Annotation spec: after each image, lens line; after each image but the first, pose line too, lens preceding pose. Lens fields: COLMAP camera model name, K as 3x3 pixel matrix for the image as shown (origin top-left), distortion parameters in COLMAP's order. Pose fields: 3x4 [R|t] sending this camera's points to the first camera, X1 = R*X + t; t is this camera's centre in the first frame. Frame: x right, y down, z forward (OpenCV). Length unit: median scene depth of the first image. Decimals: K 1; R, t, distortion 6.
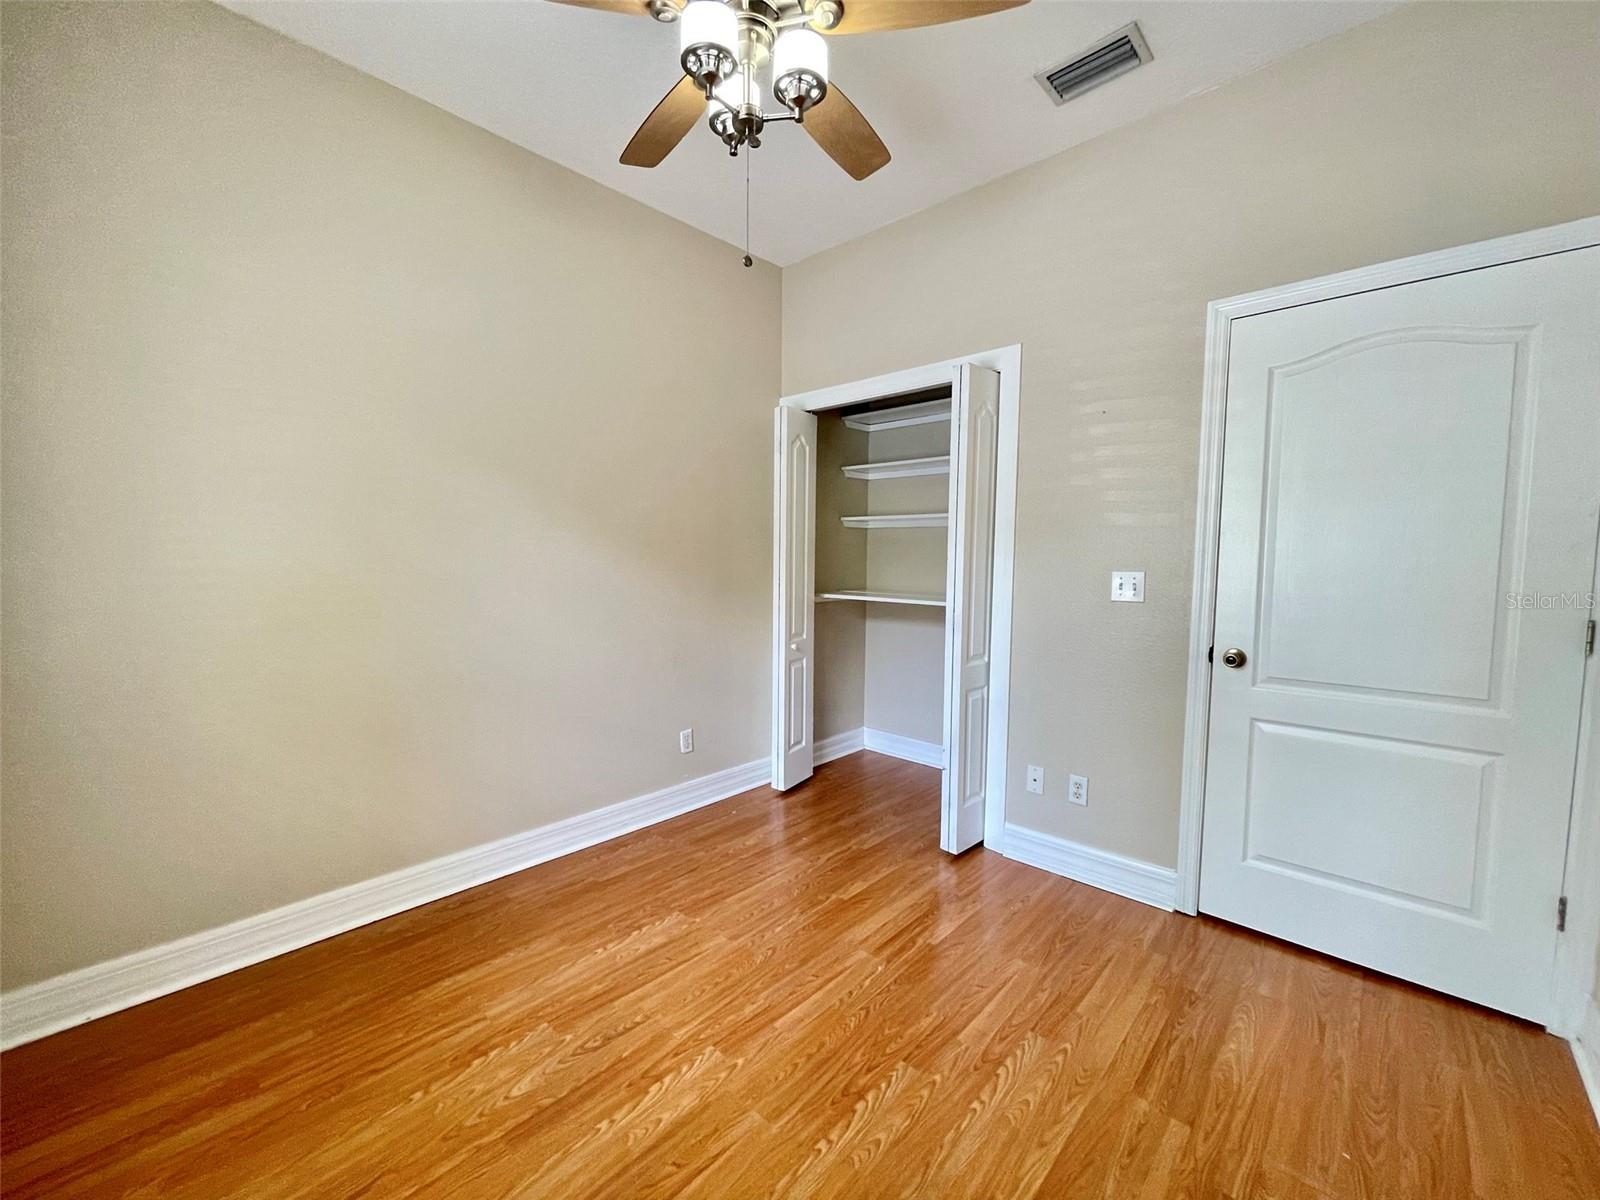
lens RADIAL K [[645.2, 0, 815.6], [0, 645.2, 595.5], [0, 0, 1]] dist [-0.000263, -0.001128]
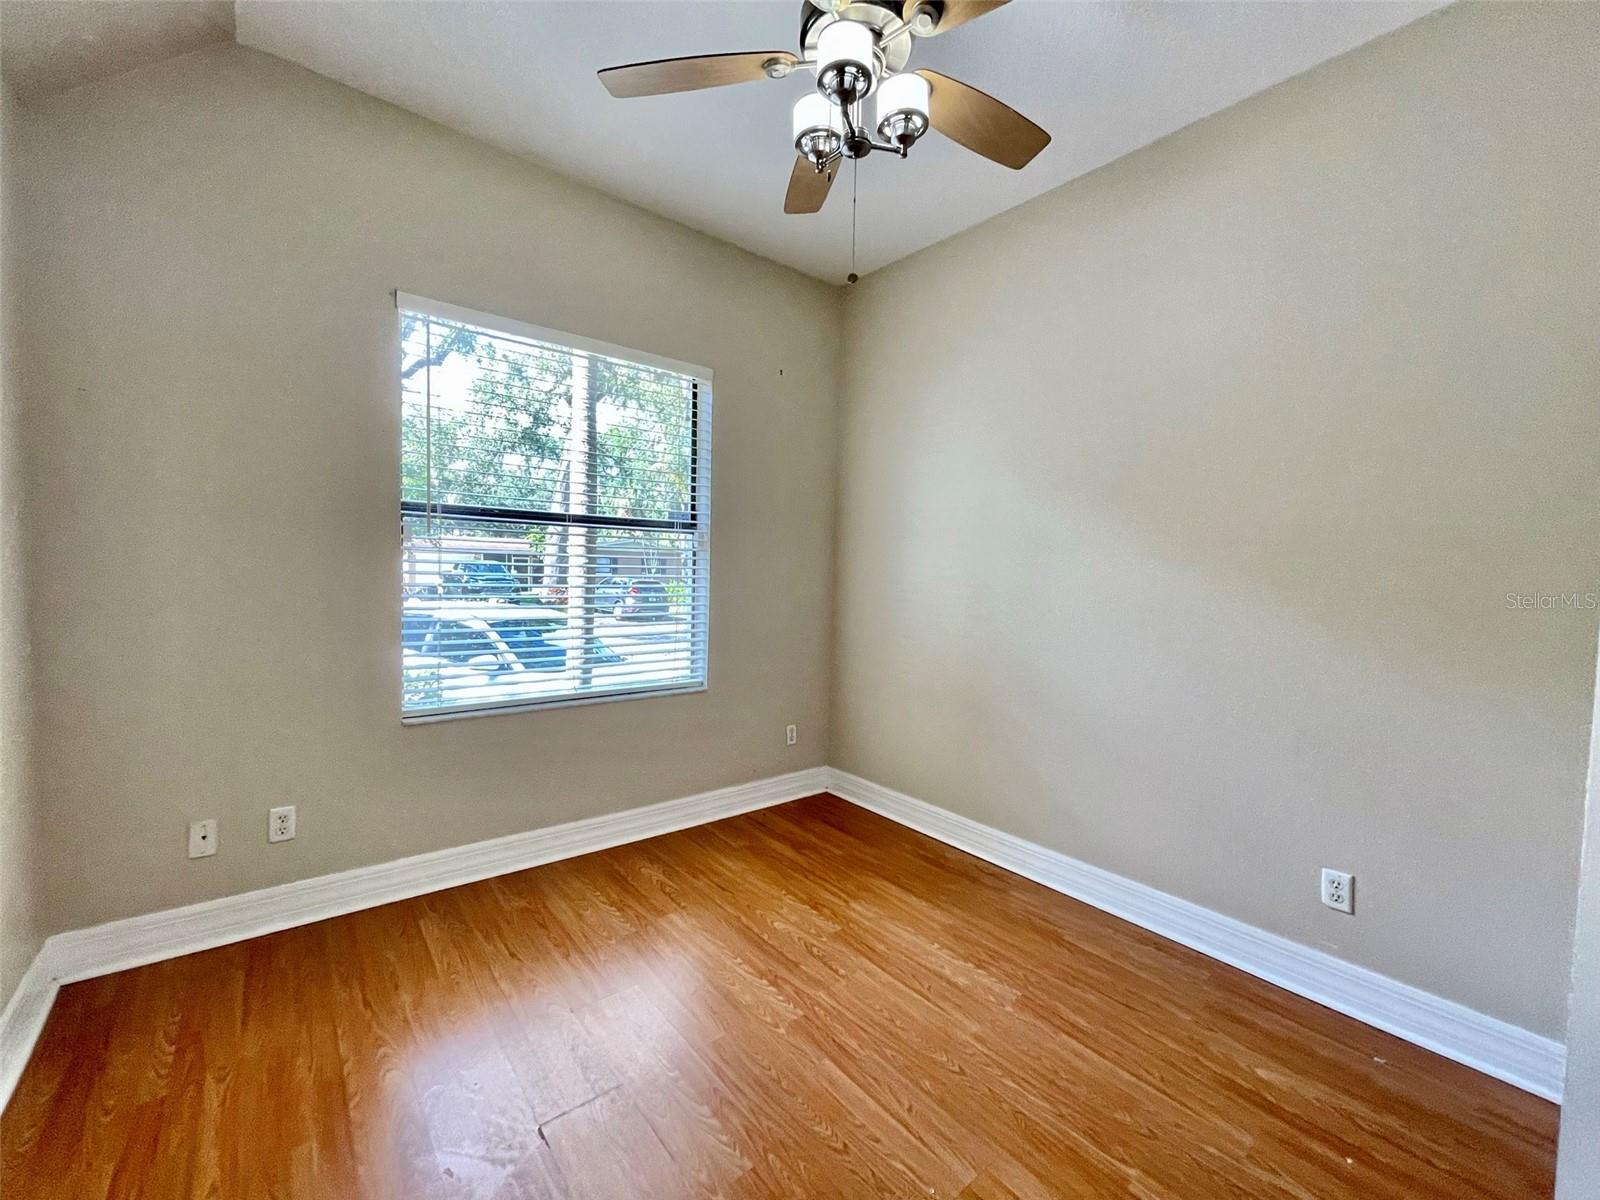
lens RADIAL K [[645.2, 0, 785.6], [0, 645.2, 601.9], [0, 0, 1]] dist [-0.000263, -0.001128]
pose [[-0.158175, 0.034364, -0.986813, 0.780116], [-0.090955, 0.994638, 0.049215, -0.042705], [0.983213, 0.097540, -0.154201, 0.925762]]
